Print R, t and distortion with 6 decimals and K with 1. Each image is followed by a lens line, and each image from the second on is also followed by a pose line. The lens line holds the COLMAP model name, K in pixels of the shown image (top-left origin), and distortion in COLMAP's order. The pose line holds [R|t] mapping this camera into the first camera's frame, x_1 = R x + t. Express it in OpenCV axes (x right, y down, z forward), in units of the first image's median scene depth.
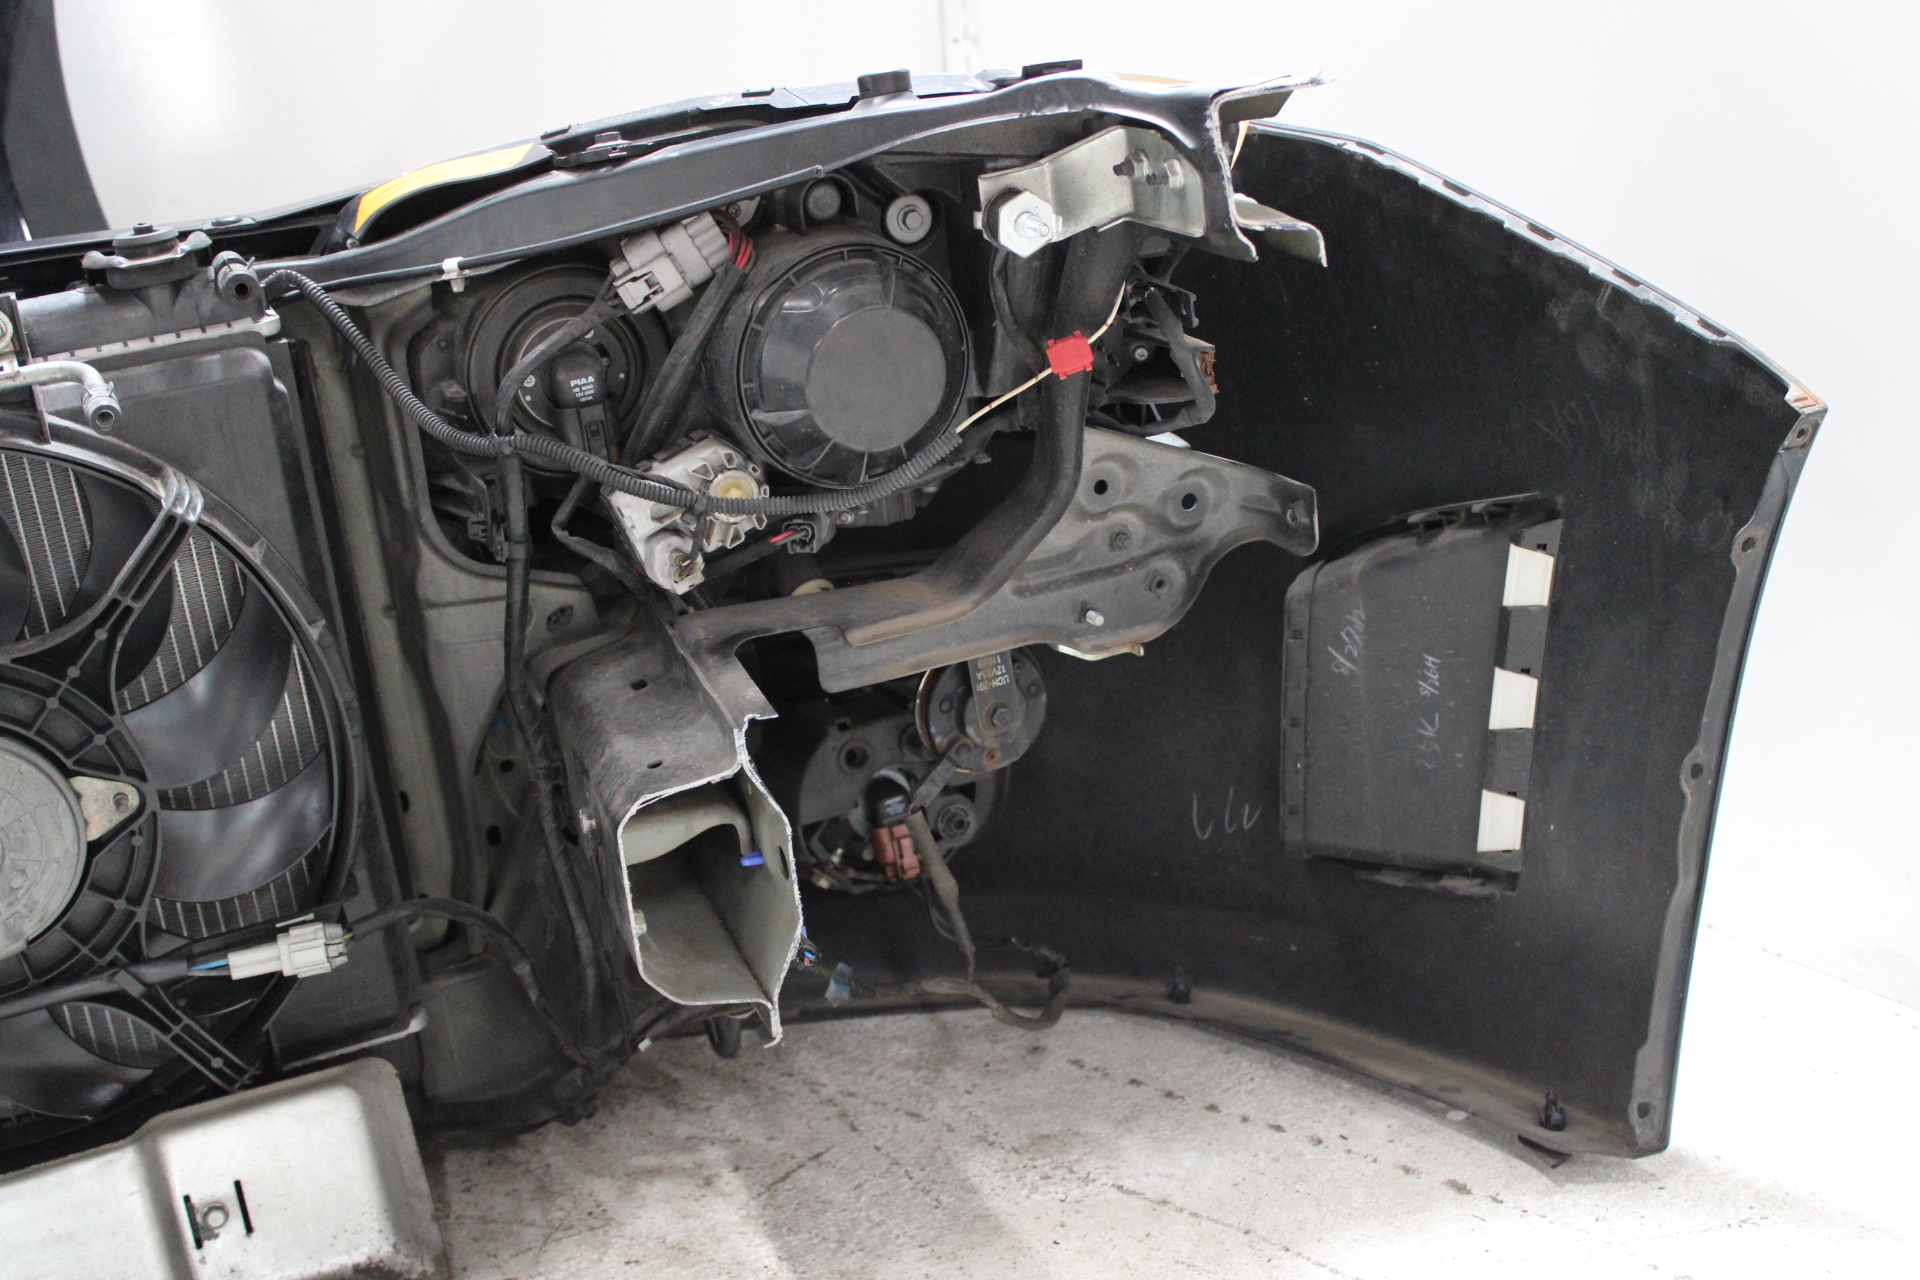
lens RADIAL K [[1570.7, 0, 958.8], [0, 1570.7, 546.5], [0, 0, 1]] dist [-0.061798, -0.000444]
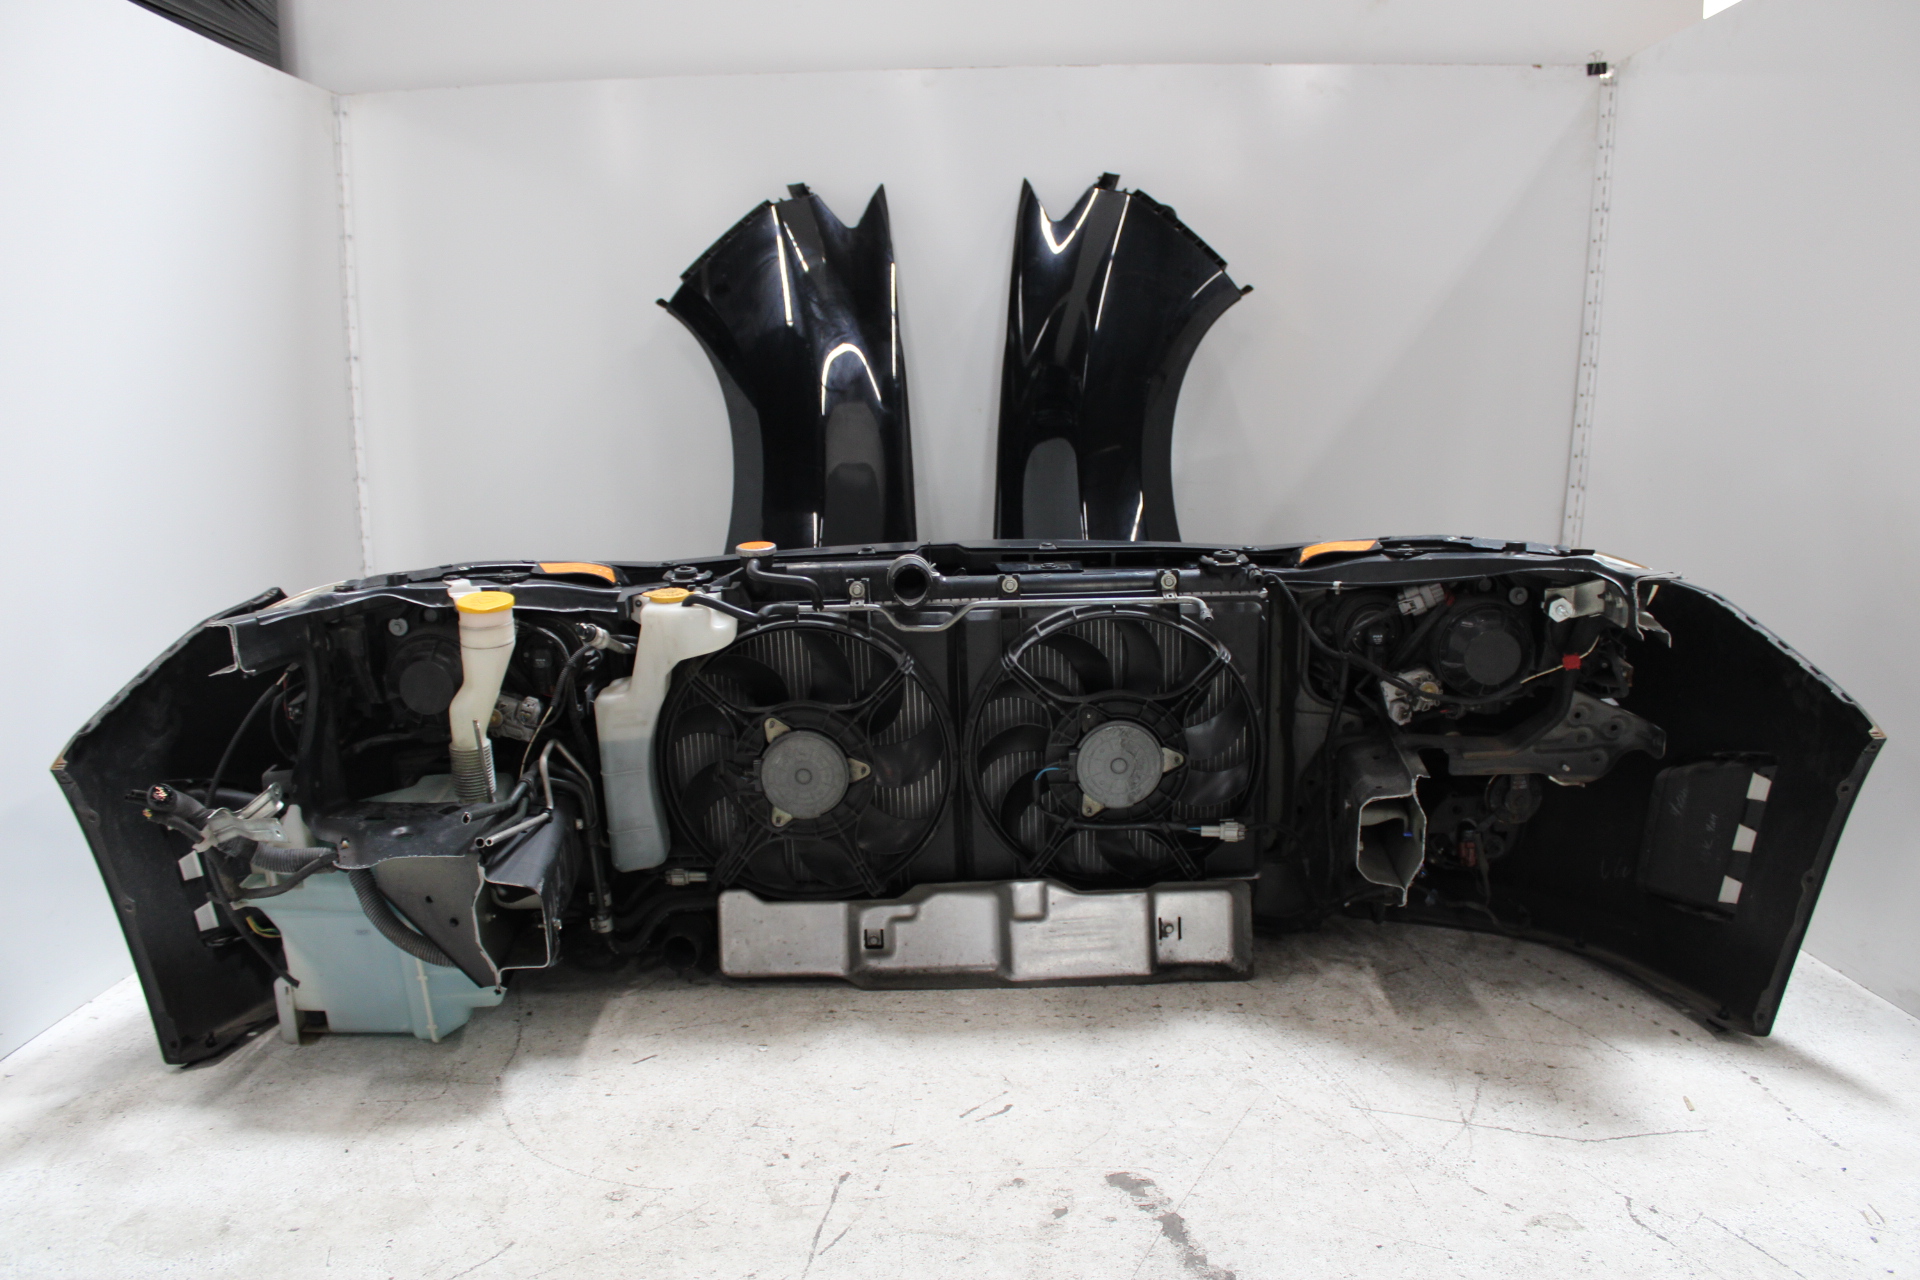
lens RADIAL K [[1655.9, 0, 966.0], [0, 1655.9, 633.9], [0, 0, 1]] dist [-0.132524, 0.141112]
pose [[0.908324, 0.174164, -0.380282, 0.169564], [-0.193867, 0.980931, -0.013809, 0.058551], [0.370625, 0.086267, 0.924768, -1.736659]]
